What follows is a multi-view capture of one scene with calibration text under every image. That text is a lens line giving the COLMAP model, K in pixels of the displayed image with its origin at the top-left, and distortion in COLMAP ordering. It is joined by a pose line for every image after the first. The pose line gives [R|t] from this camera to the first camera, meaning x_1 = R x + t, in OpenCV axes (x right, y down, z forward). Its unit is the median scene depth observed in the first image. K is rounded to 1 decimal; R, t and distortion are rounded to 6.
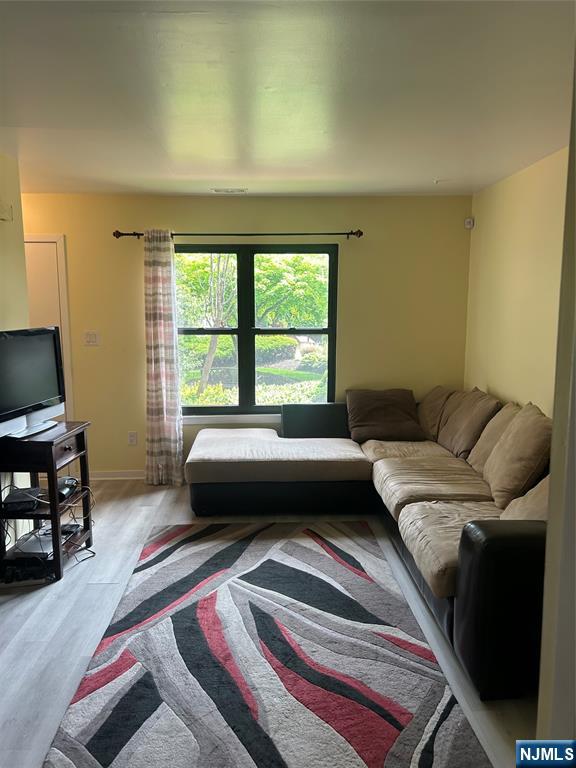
lens RADIAL K [[588.7, 0, 277.0], [0, 588.7, 385.2], [0, 0, 1]] dist [0.040883, -0.036354]
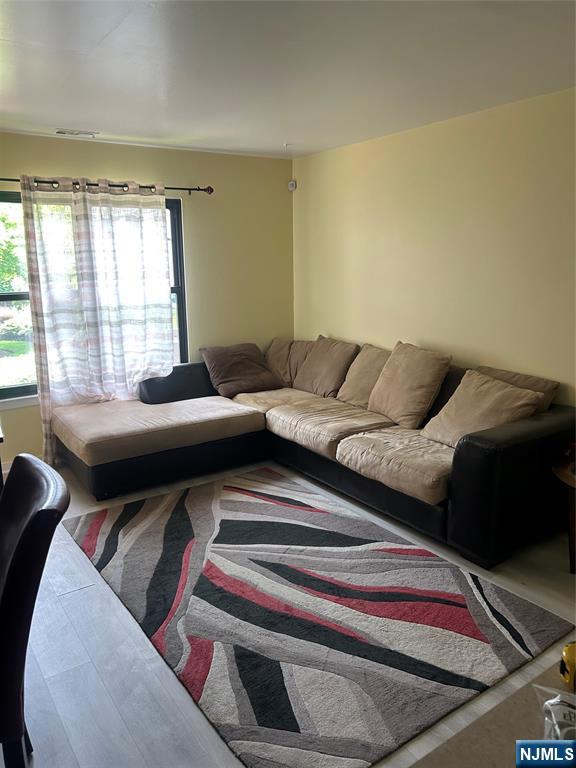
lens RADIAL K [[588.7, 0, 277.0], [0, 588.7, 385.2], [0, 0, 1]] dist [0.040883, -0.036354]
pose [[0.845101, -0.125267, 0.519724, -0.430893], [0.089956, 0.991619, 0.092733, -0.016711], [-0.526985, -0.031617, 0.849286, 0.107828]]
